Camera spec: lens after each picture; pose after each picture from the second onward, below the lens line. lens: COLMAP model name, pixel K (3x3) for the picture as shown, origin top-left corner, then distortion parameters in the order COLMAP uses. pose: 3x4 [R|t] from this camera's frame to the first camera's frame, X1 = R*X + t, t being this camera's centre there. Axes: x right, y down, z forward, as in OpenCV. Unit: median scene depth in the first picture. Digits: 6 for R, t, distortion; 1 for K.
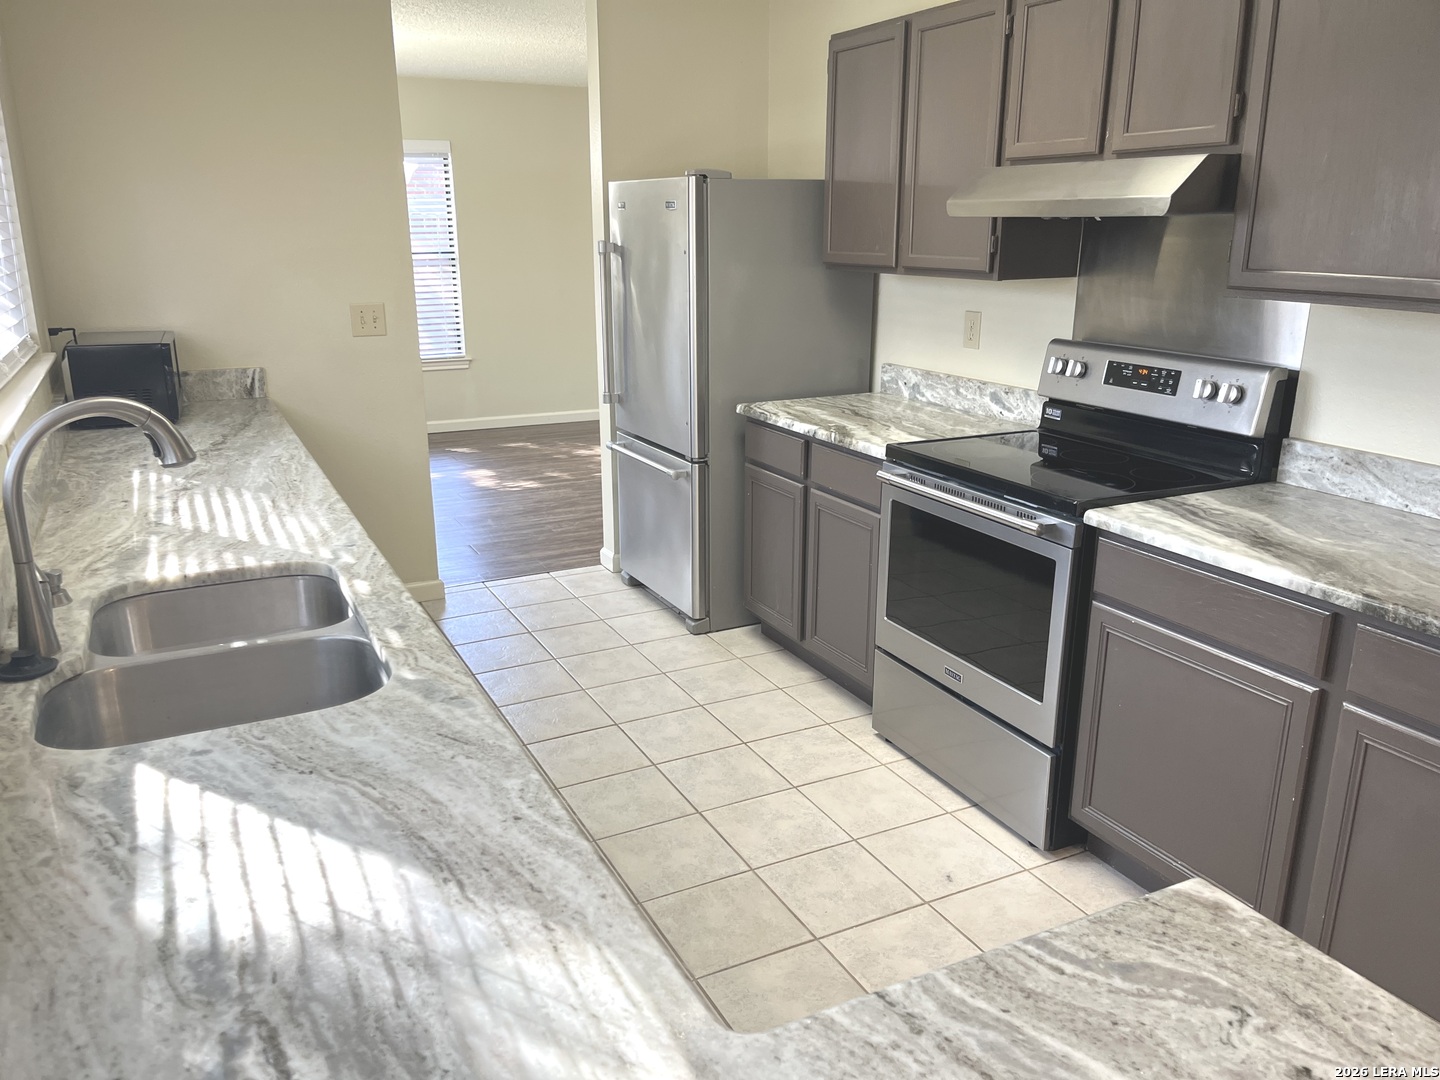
lens RADIAL K [[1104.3, 0, 720.2], [0, 1104.3, 540.1], [0, 0, 1]] dist [0.039695, -0.043628]
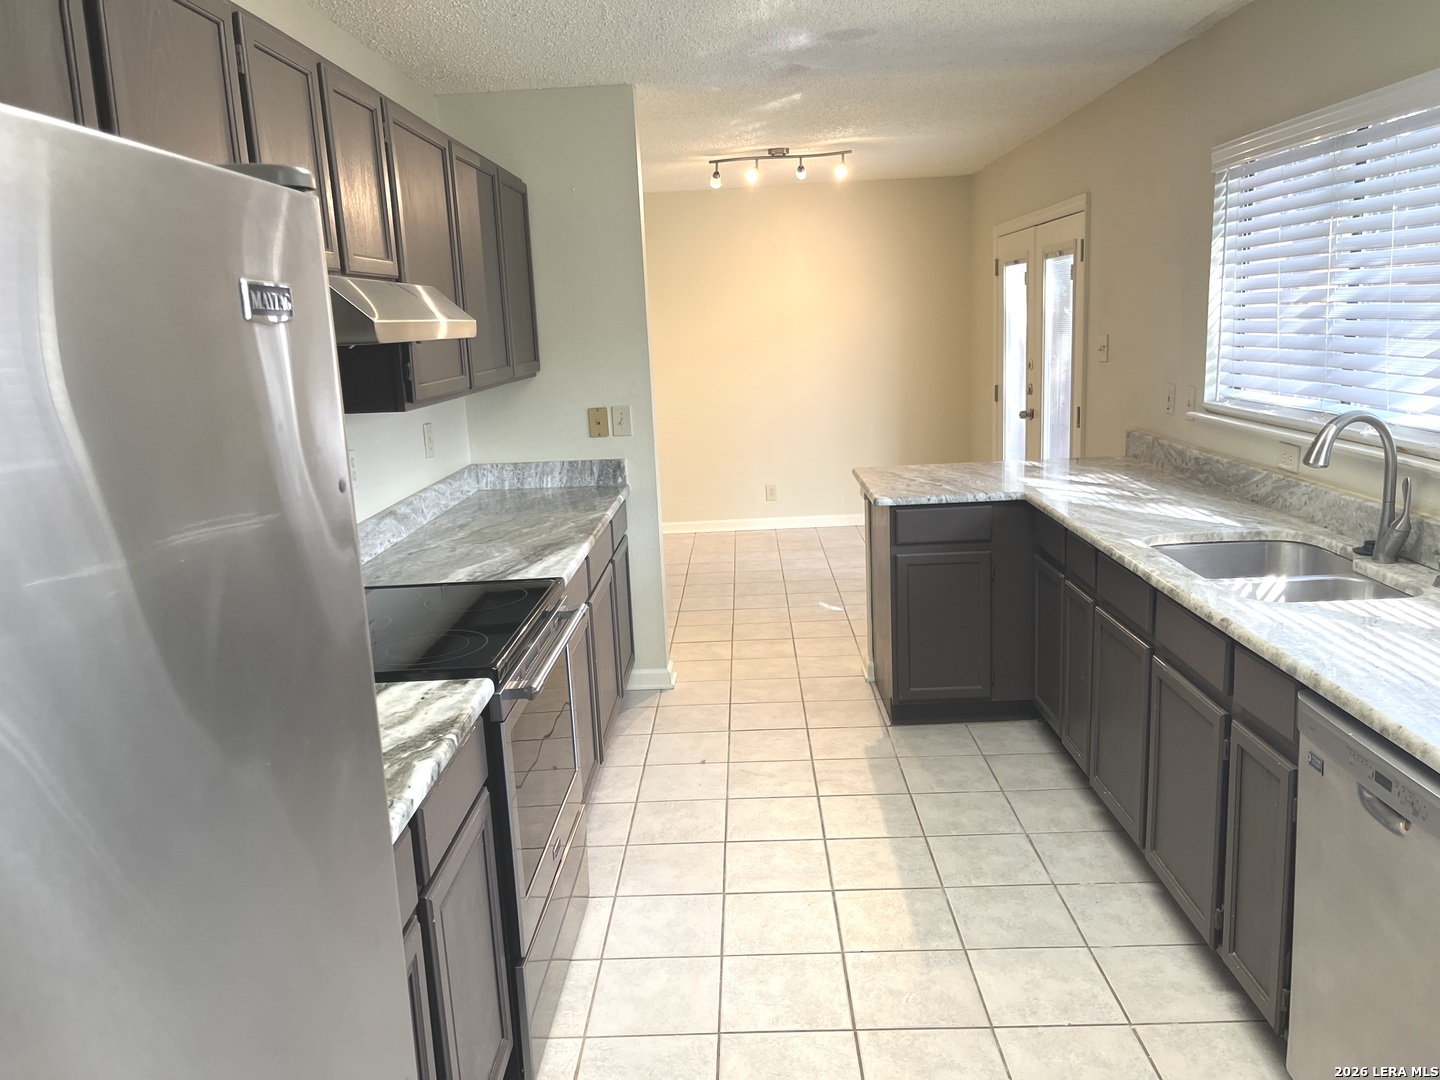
lens RADIAL K [[1104.3, 0, 719.2], [0, 1104.3, 537.6], [0, 0, 1]] dist [0.039695, -0.043628]
pose [[-0.879875, -0.053896, 0.472139, -0.369593], [0.177477, 0.884385, 0.431699, -0.554428], [-0.440820, 0.463635, -0.768583, 1.865232]]
